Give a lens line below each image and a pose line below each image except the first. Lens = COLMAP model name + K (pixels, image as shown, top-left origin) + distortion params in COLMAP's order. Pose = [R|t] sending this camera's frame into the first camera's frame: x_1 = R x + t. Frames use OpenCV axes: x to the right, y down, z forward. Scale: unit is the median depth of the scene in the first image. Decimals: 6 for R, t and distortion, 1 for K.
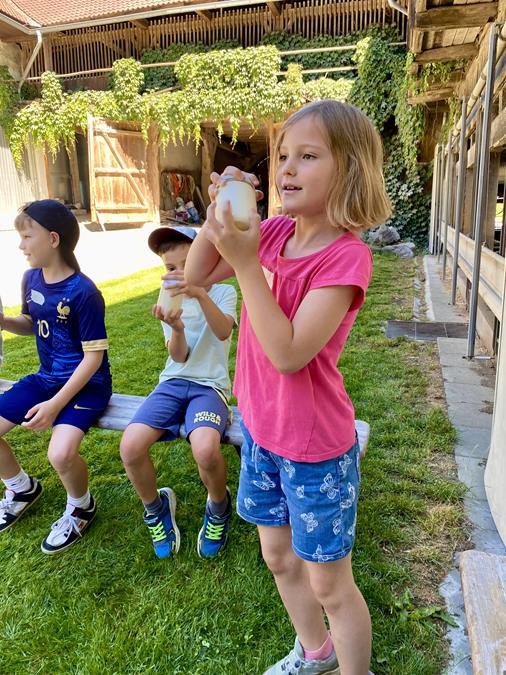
lens RADIAL K [[549.4, 0, 253.0], [0, 549.4, 337.5], [0, 0, 1]] dist [-0.005297, -0.002052]
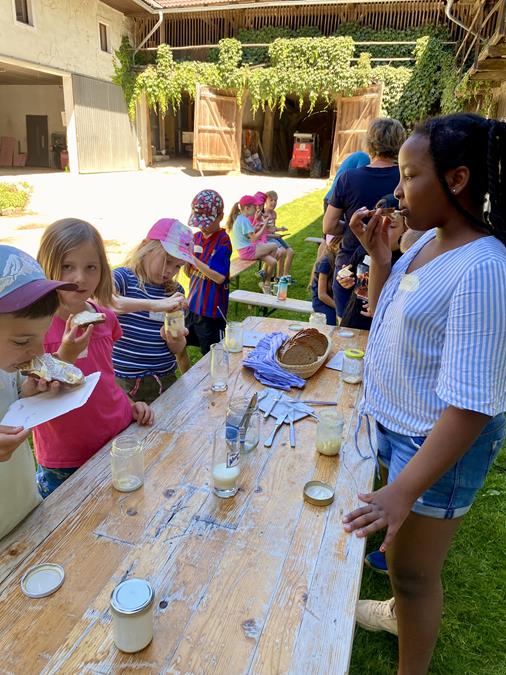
lens RADIAL K [[520.7, 0, 253.0], [0, 520.7, 337.5], [0, 0, 1]] dist [-0.008335, 0.003718]
pose [[0.998621, 0.052007, -0.007190, -0.133138], [-0.050879, 0.992424, 0.111828, 0.040165], [0.012952, -0.111307, 0.993702, -0.269106]]
